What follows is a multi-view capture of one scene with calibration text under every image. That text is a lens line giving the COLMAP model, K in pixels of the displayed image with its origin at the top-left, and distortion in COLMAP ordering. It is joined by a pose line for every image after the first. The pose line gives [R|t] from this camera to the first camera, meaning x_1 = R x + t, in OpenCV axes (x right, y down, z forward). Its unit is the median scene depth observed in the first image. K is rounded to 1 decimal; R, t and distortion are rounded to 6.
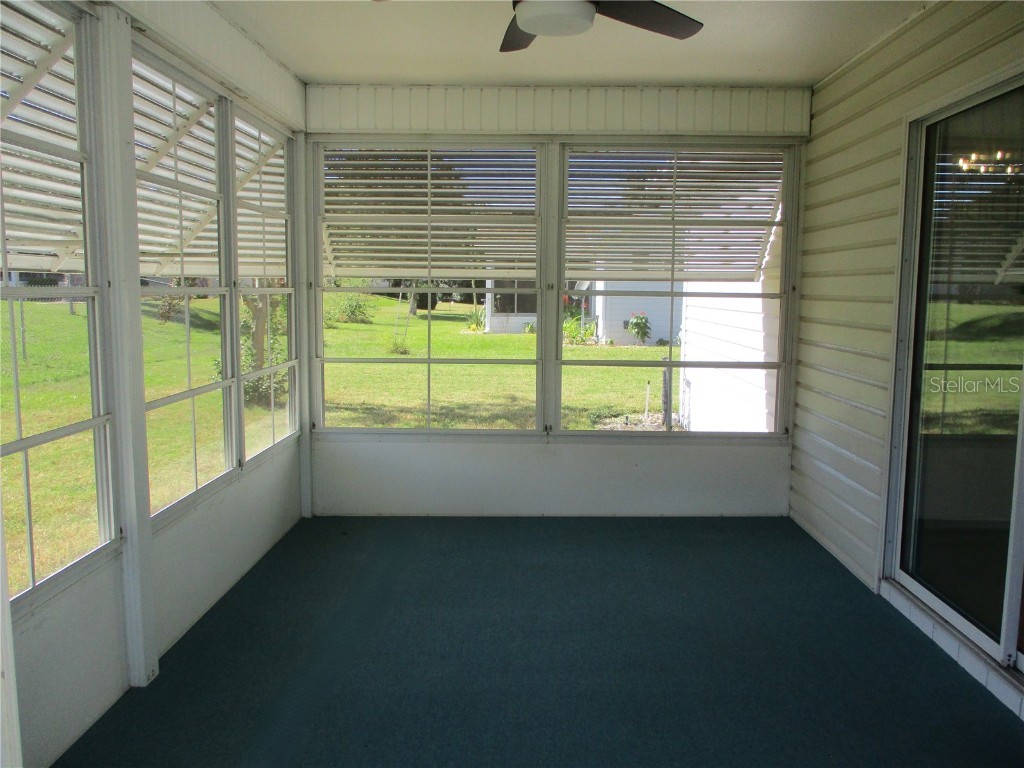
lens RADIAL K [[853.5, 0, 524.9], [0, 853.5, 392.0], [0, 0, 1]] dist [-0.031326, 0.027449]
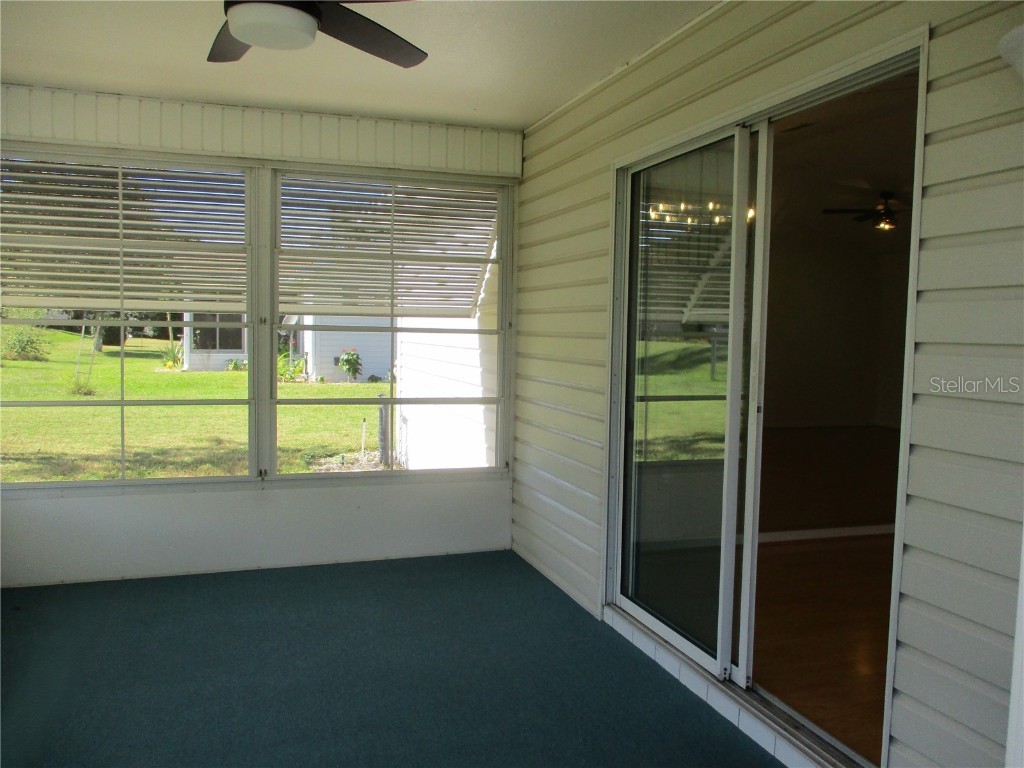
lens RADIAL K [[853.5, 0, 515.6], [0, 853.5, 391.8], [0, 0, 1]] dist [-0.031326, 0.027449]
pose [[0.946581, -0.015513, 0.322091, -0.009942], [0.029190, 0.998864, -0.037677, -0.002886], [-0.321141, 0.045066, 0.945959, 0.036252]]
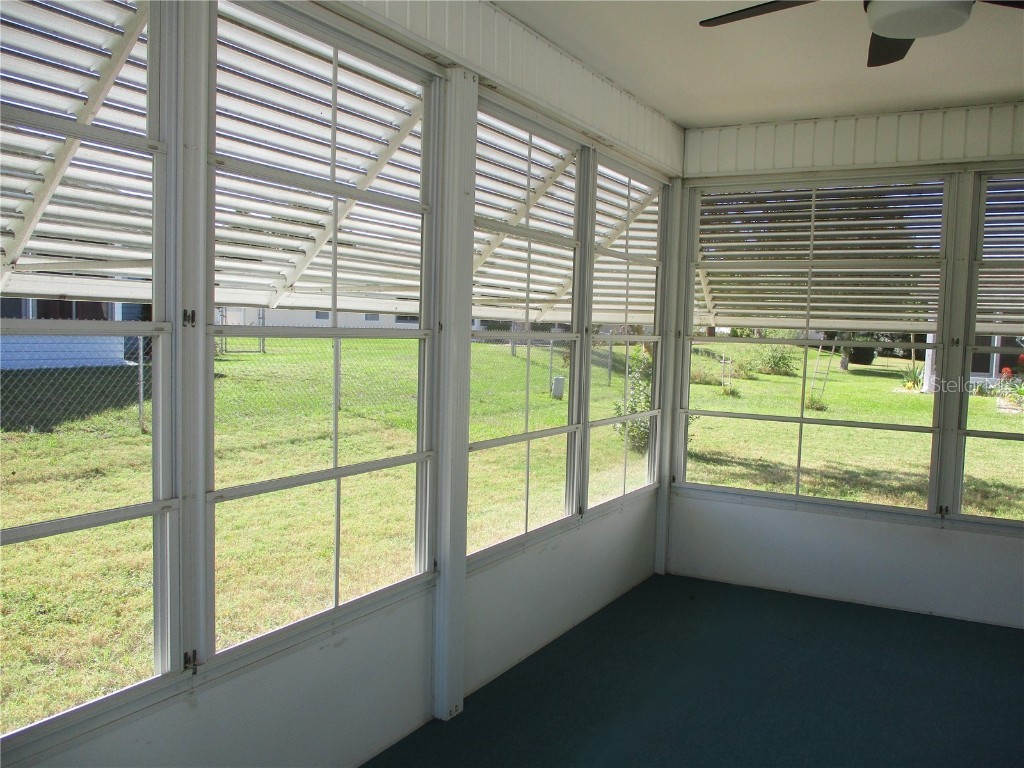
lens RADIAL K [[853.5, 0, 532.6], [0, 853.5, 390.7], [0, 0, 1]] dist [-0.031326, 0.027449]
pose [[0.878490, 0.051269, -0.475001, 0.065982], [-0.079764, 0.996010, -0.040016, -0.009033], [0.471055, 0.073042, 0.879075, 0.074938]]
